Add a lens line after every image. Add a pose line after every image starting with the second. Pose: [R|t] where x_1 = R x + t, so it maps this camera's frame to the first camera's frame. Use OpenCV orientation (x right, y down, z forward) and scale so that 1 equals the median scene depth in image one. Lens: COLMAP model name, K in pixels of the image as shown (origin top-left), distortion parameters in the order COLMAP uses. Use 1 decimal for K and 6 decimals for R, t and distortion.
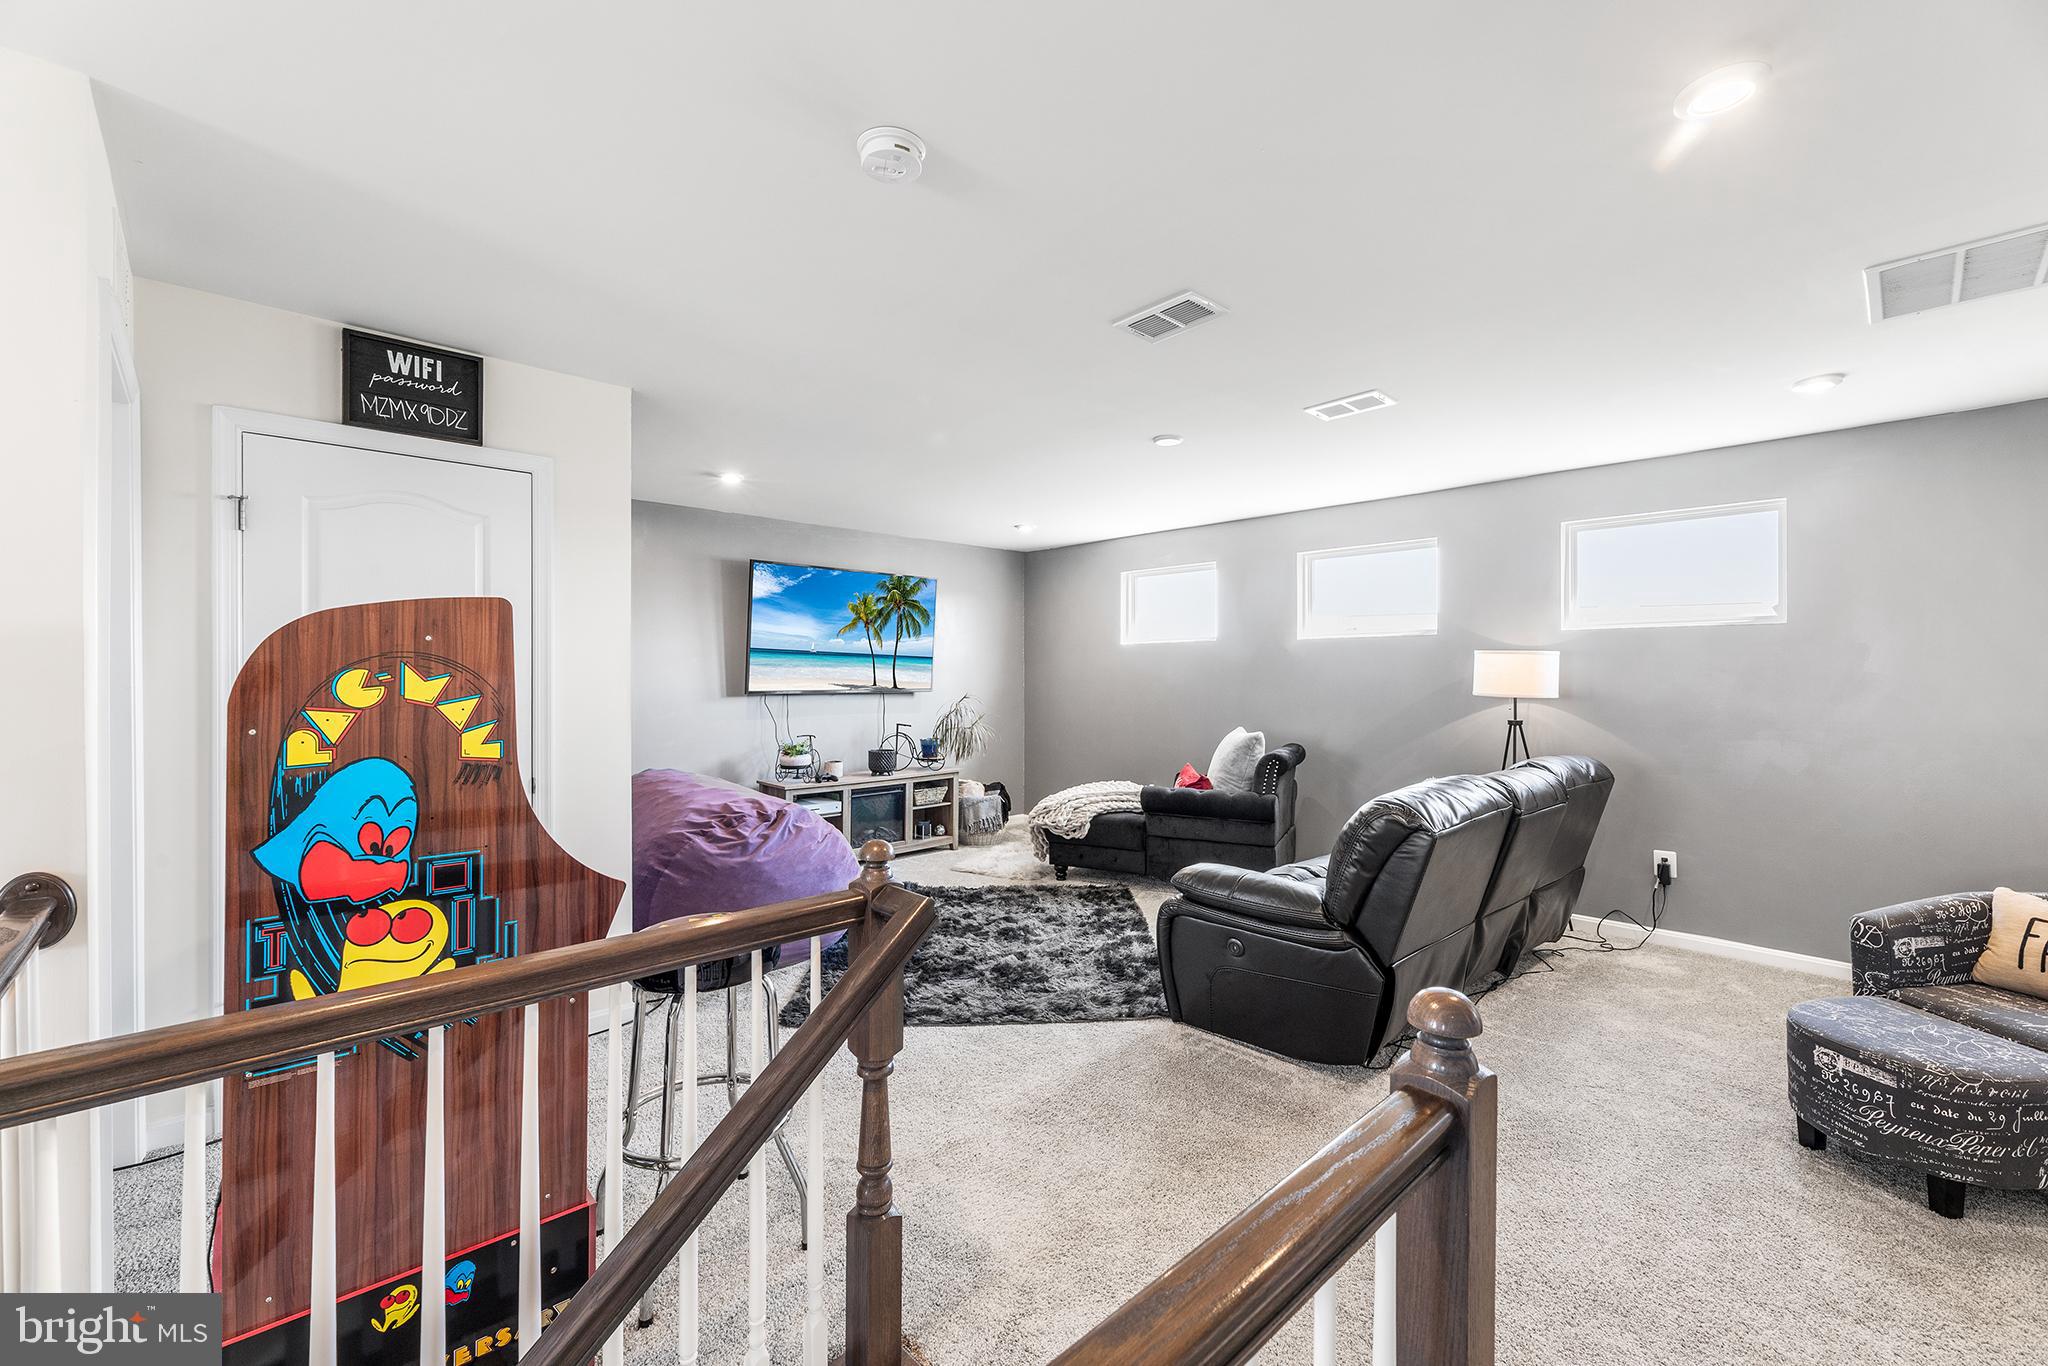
lens RADIAL K [[833.4, 0, 1017.7], [0, 833.4, 678.6], [0, 0, 1]] dist [0.001046, 0.000468]
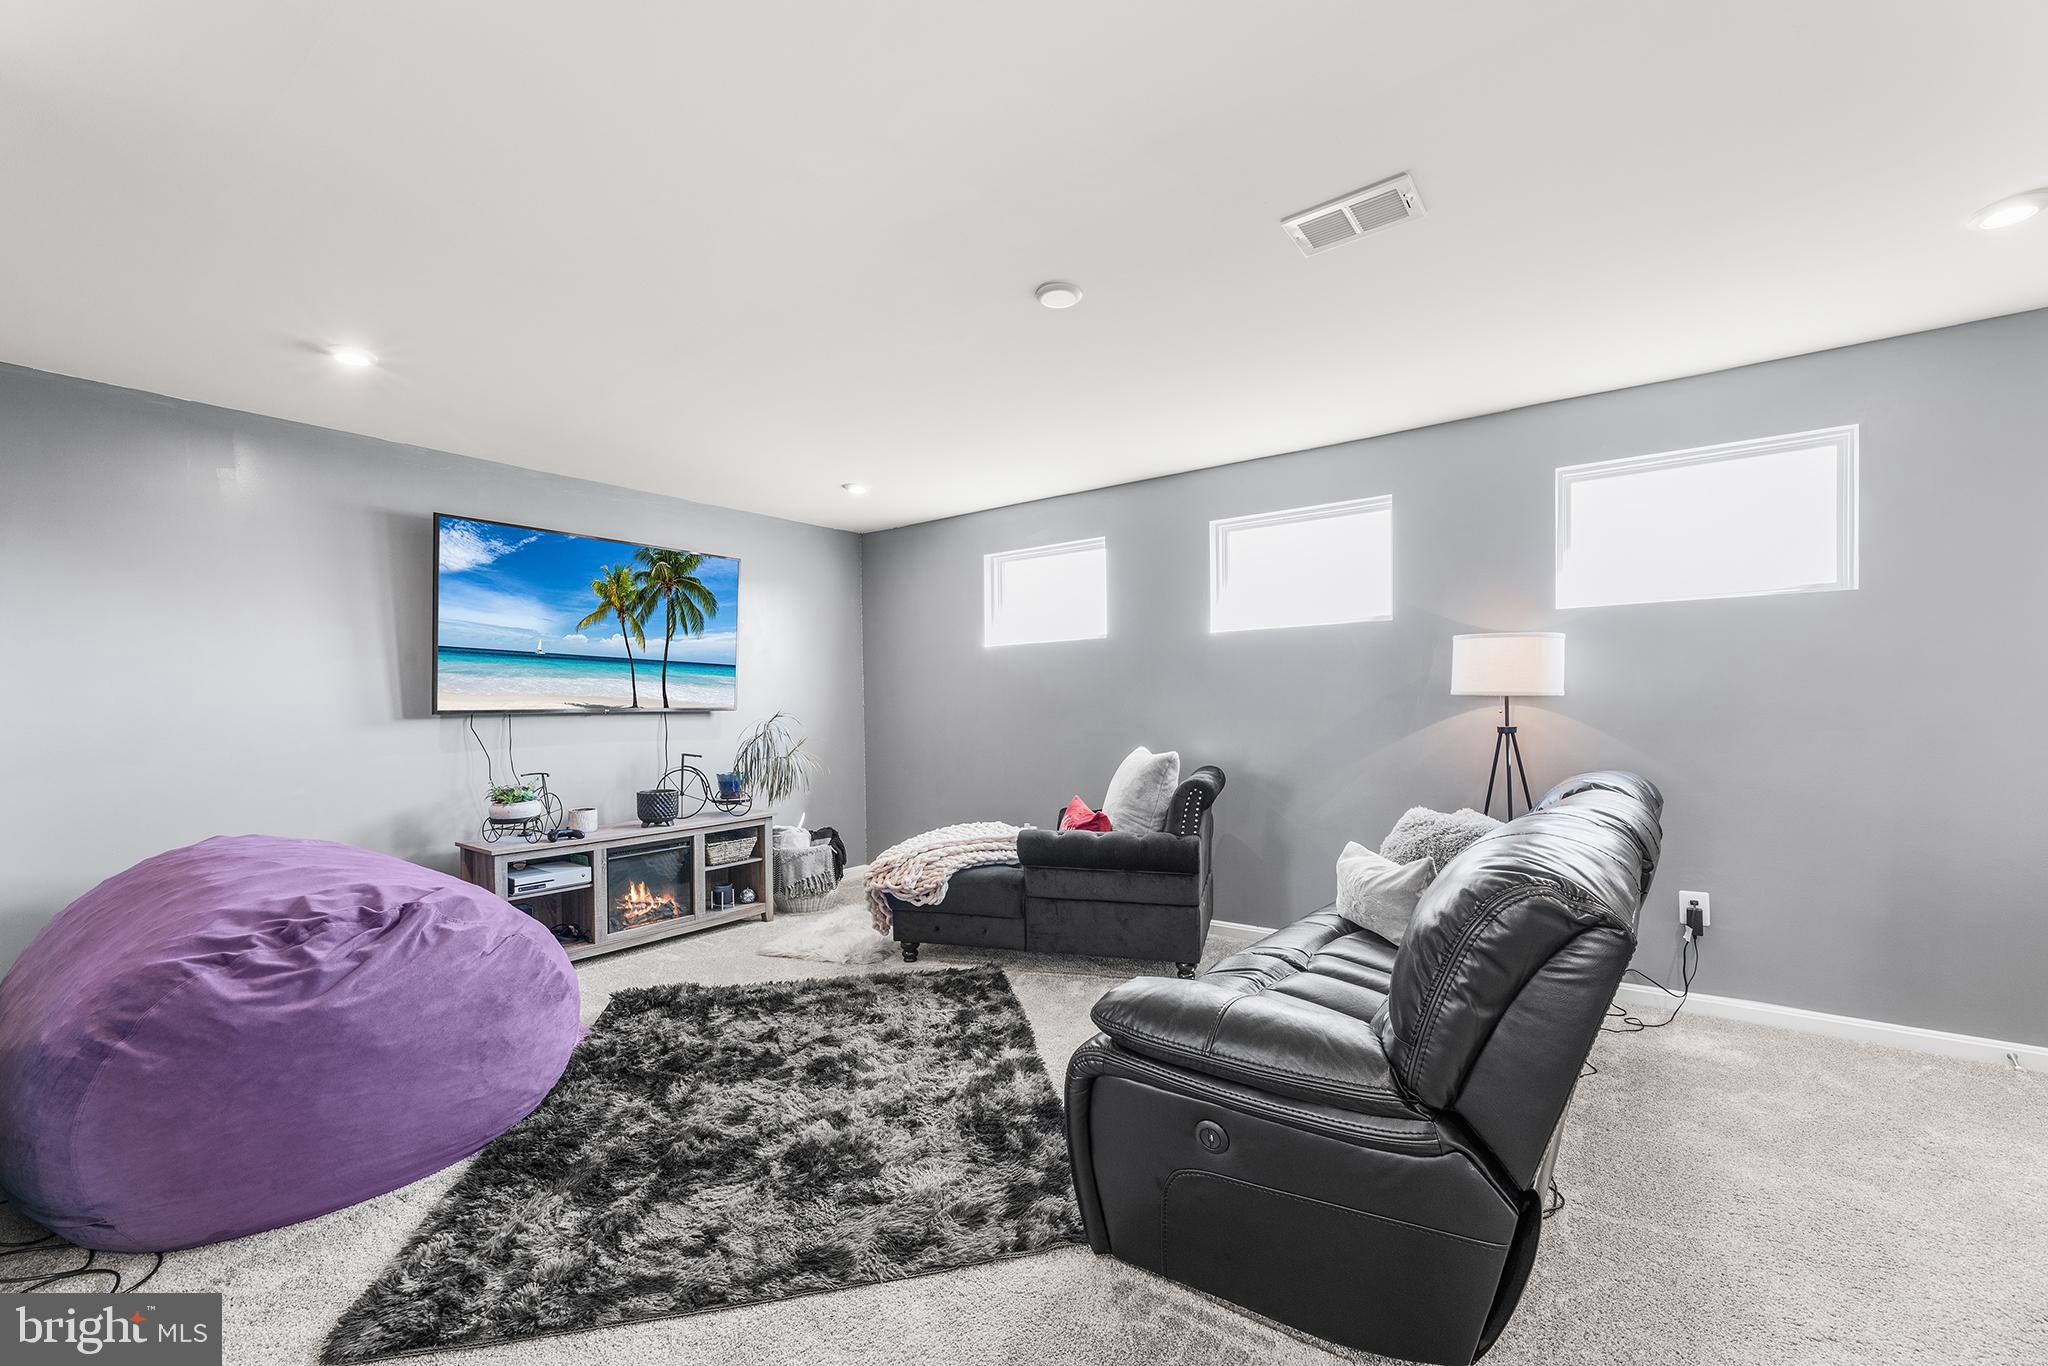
lens RADIAL K [[836.8, 0, 1023.8], [0, 836.8, 712.0], [0, 0, 1]] dist [-0.001165, 0.000012]
pose [[0.984715, -0.015433, 0.173488, 0.032950], [0.014774, 0.999878, 0.005094, 0.026367], [-0.173546, -0.002453, 0.984823, 0.329483]]
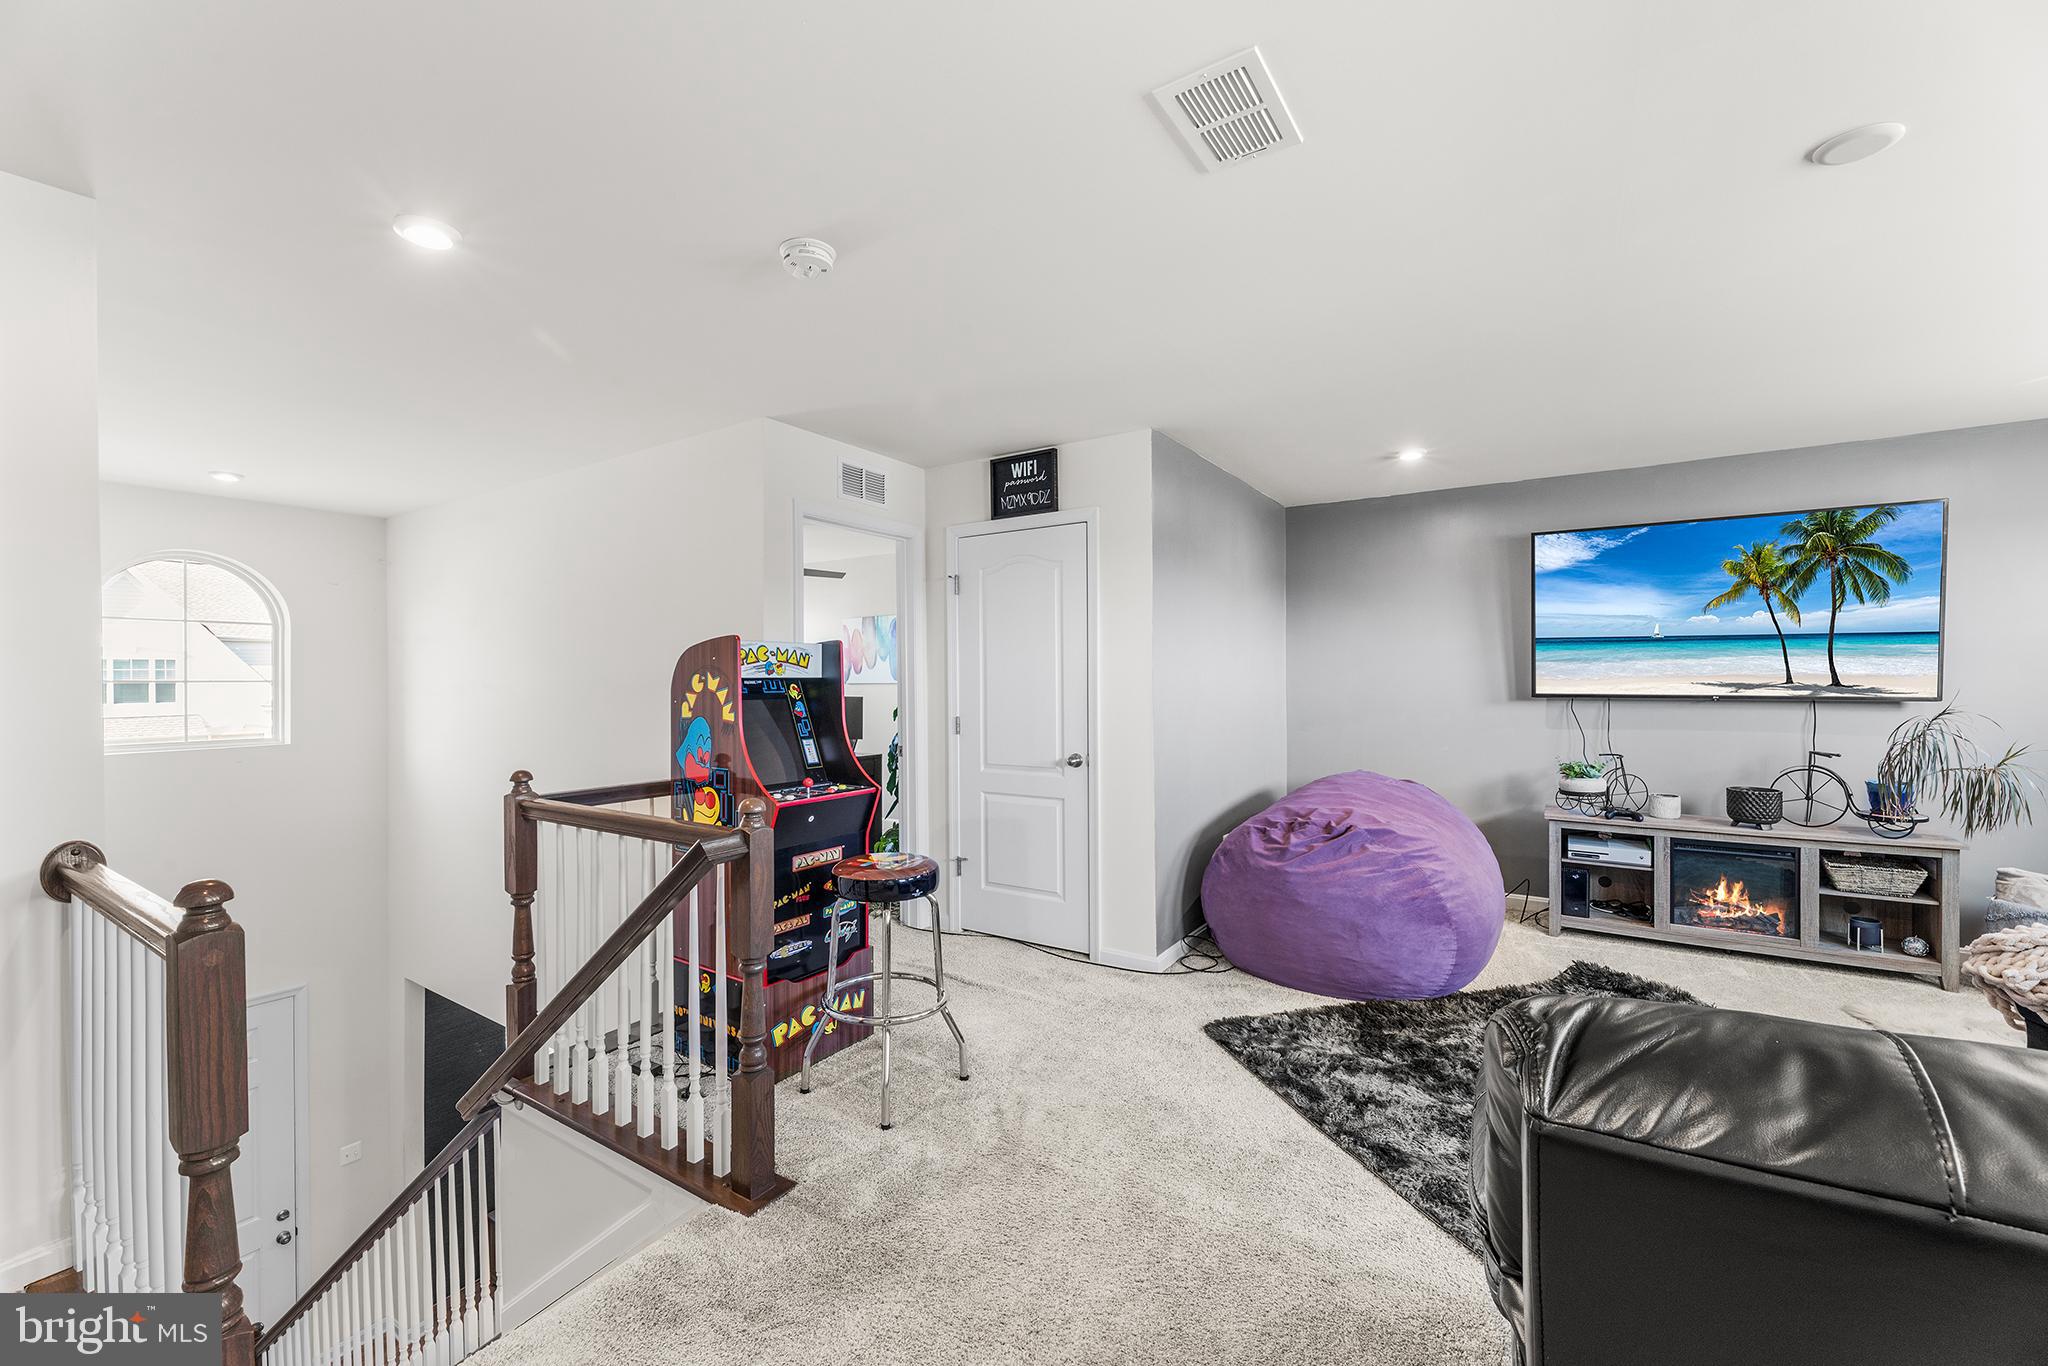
lens RADIAL K [[833.4, 0, 1017.7], [0, 833.4, 678.6], [0, 0, 1]] dist [0.001046, 0.000468]
pose [[0.235191, 0.000227, -0.971949, 0.462838], [0.000681, 1.000000, 0.000398, -0.000080], [0.971949, -0.000756, 0.235191, 0.407866]]
